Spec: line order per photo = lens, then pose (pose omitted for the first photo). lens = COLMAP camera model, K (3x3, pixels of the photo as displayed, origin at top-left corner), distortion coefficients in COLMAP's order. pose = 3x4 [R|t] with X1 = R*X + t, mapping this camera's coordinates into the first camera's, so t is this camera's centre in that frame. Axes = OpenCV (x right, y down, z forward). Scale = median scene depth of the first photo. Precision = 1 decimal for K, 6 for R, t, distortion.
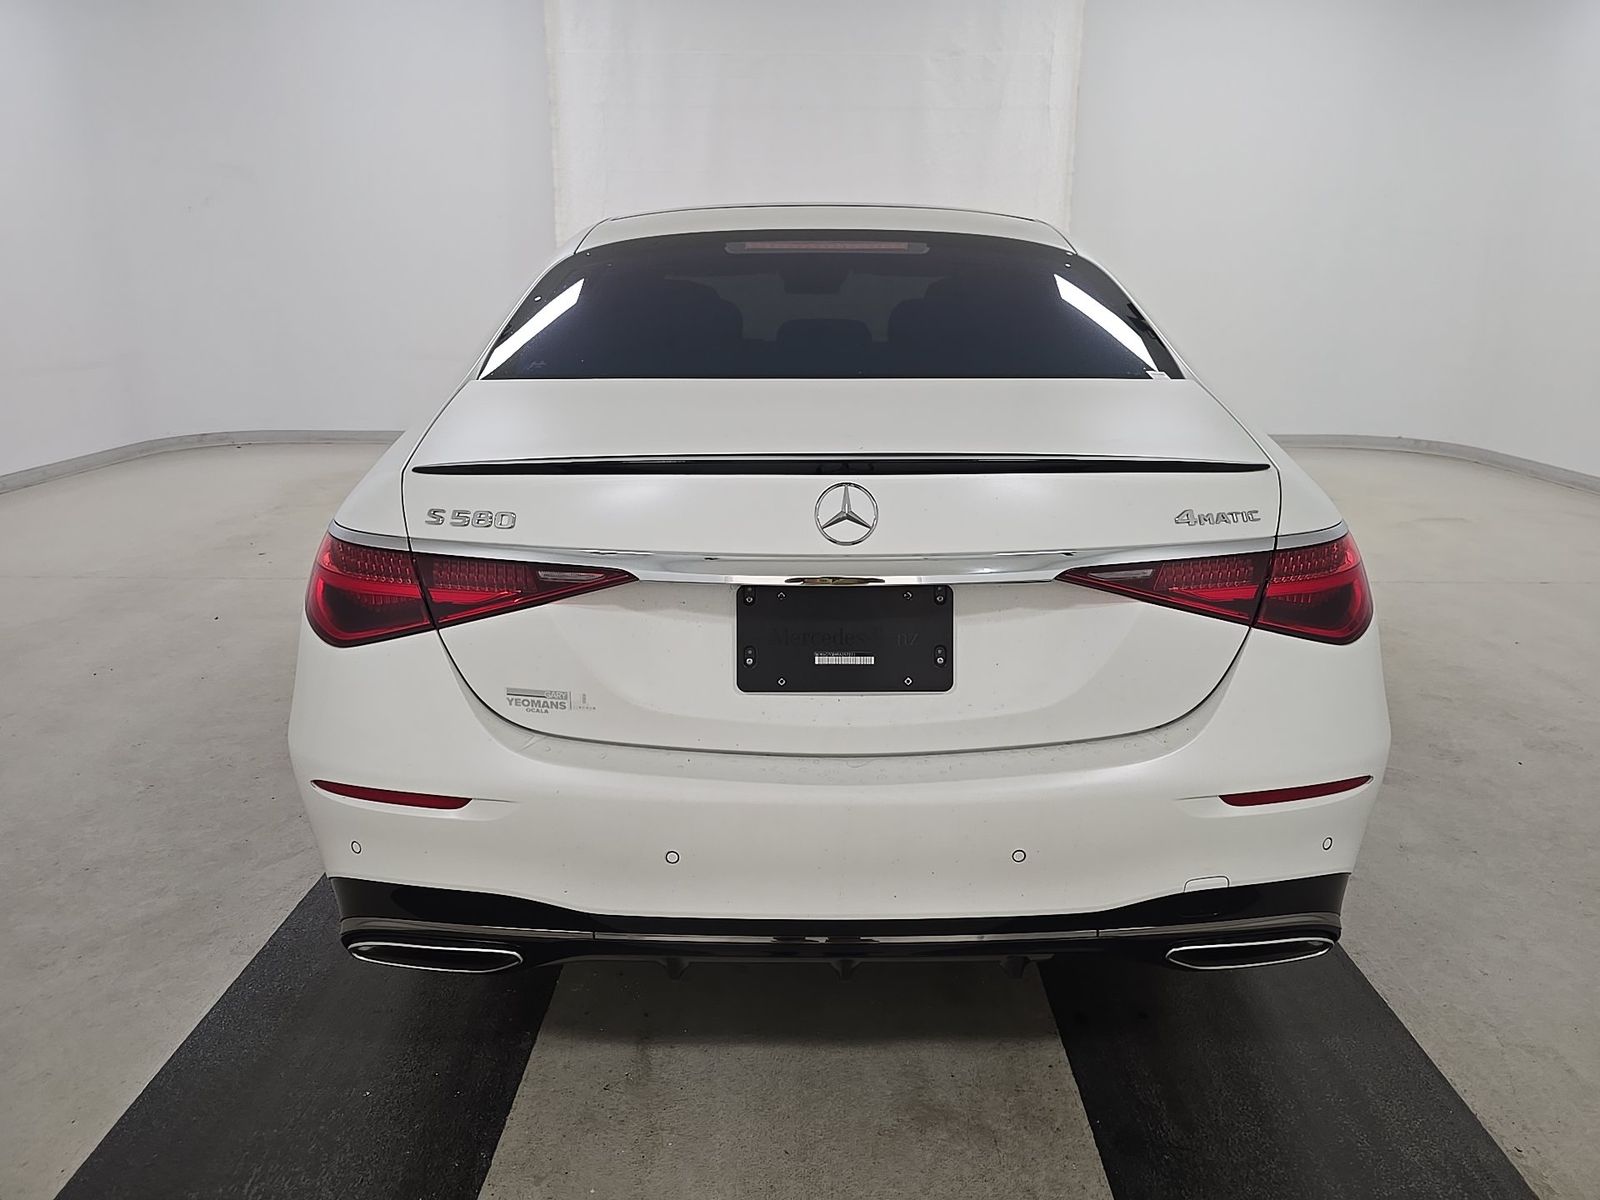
lens RADIAL K [[1093.3, 0, 800.0], [0, 1093.3, 600.0], [0, 0, 1]] dist [0.061421, -0.059806]
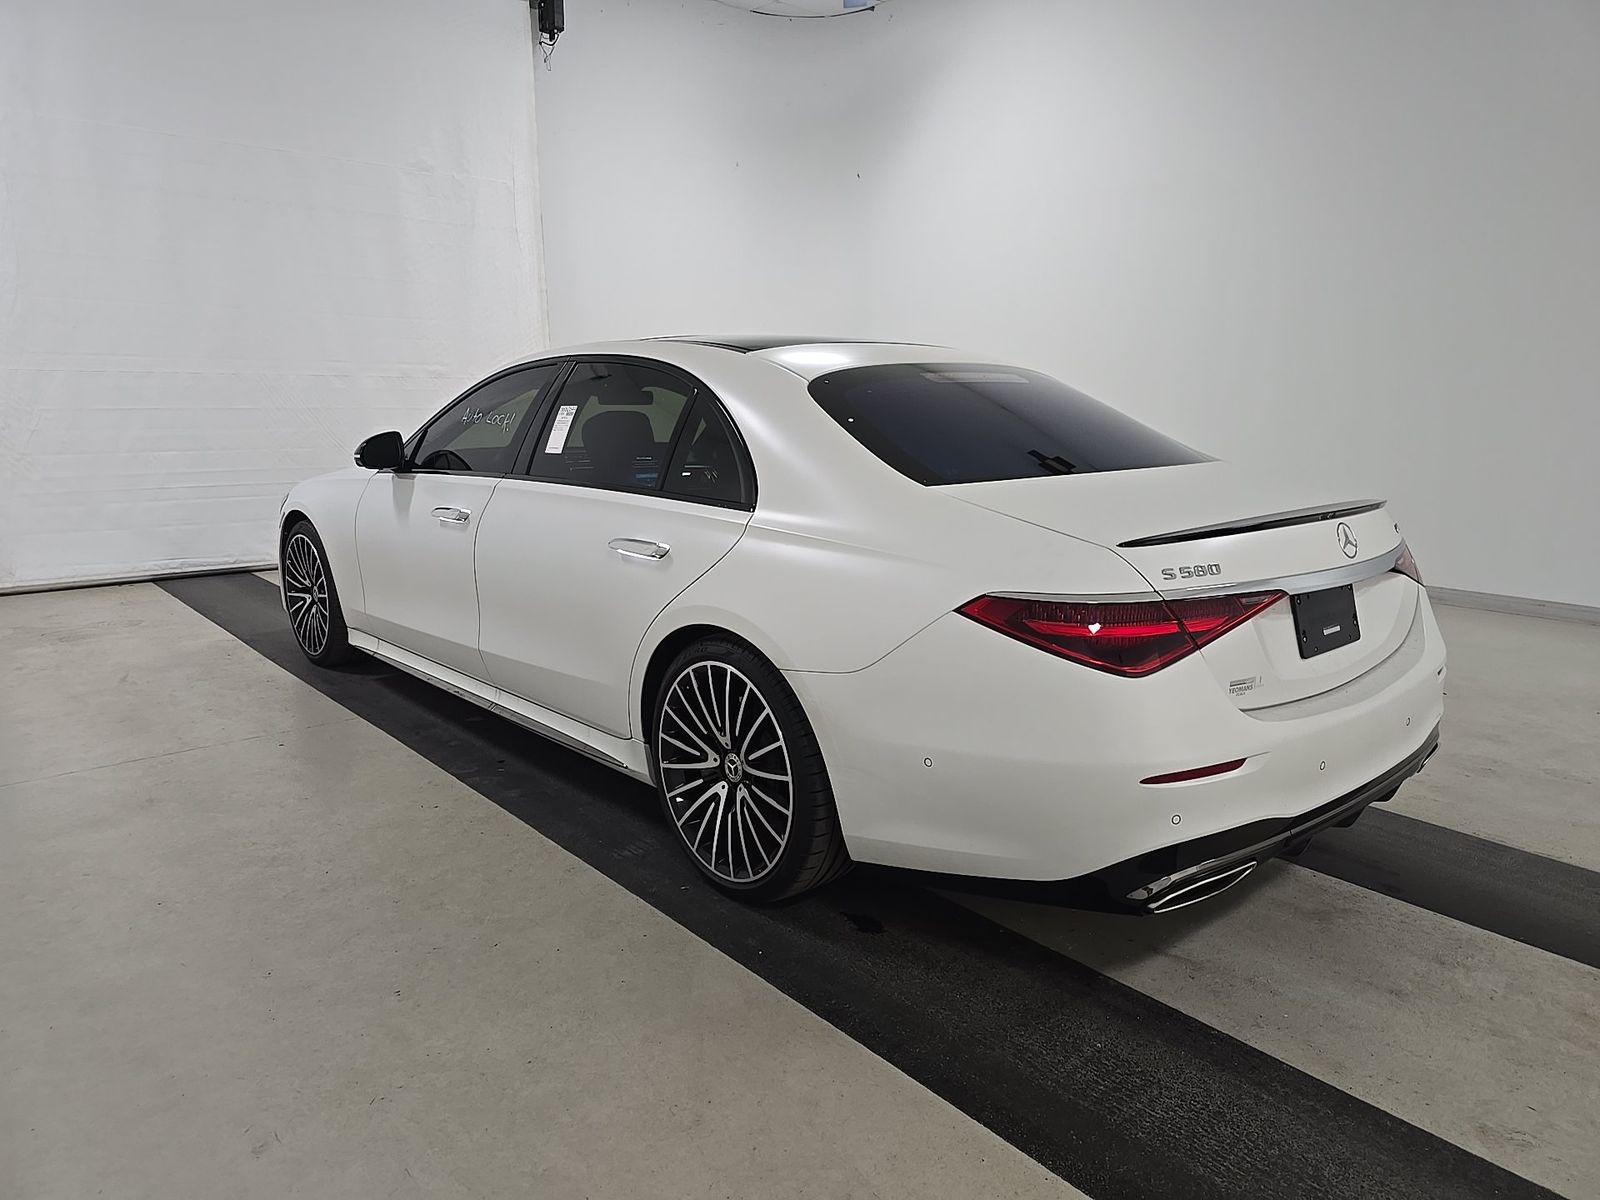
lens RADIAL K [[1093.3, 0, 800.0], [0, 1093.3, 600.0], [0, 0, 1]] dist [0.061421, -0.059806]
pose [[0.748521, -0.126264, 0.650979, -1.503315], [0.179387, 0.983657, -0.015475, -0.098906], [-0.638386, 0.128360, 0.758938, 0.216751]]
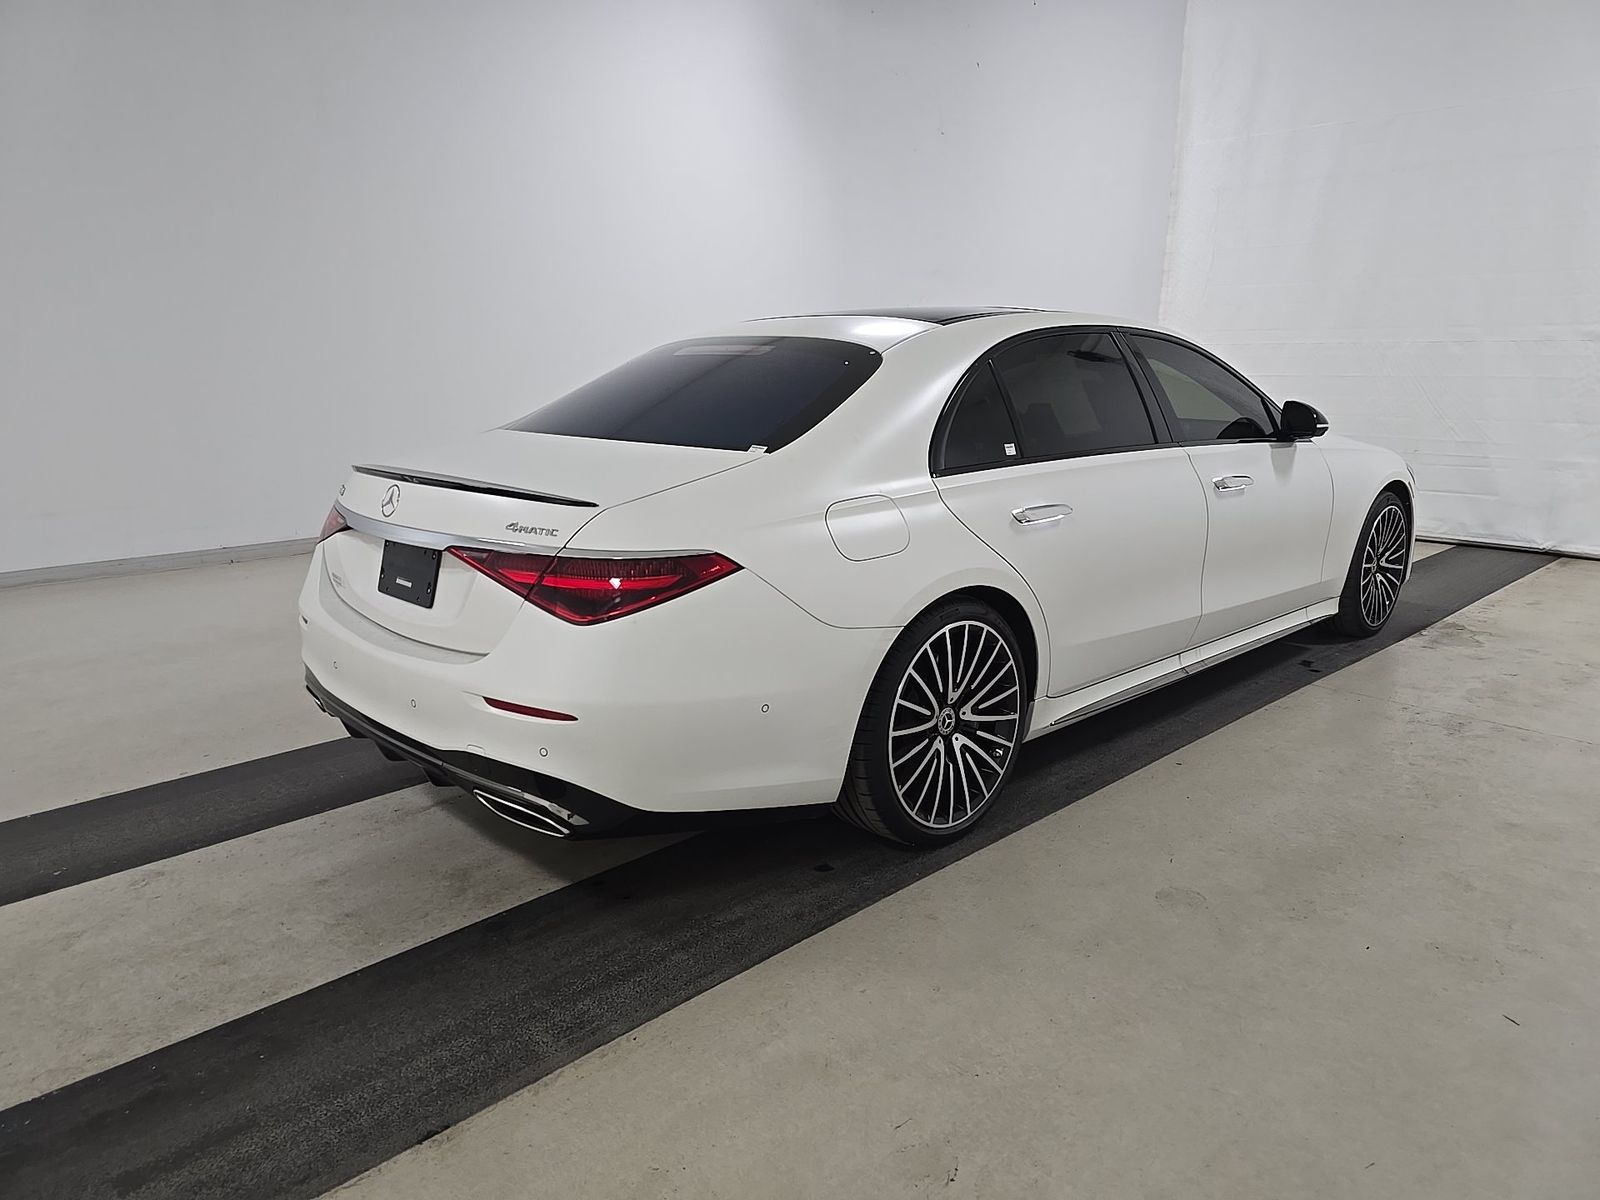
lens RADIAL K [[1093.3, 0, 800.0], [0, 1093.3, 600.0], [0, 0, 1]] dist [0.061421, -0.059806]
pose [[0.682734, 0.155158, -0.714003, 1.659906], [-0.194369, 0.980551, 0.027224, -0.087385], [0.704340, 0.120194, 0.699613, 0.164622]]
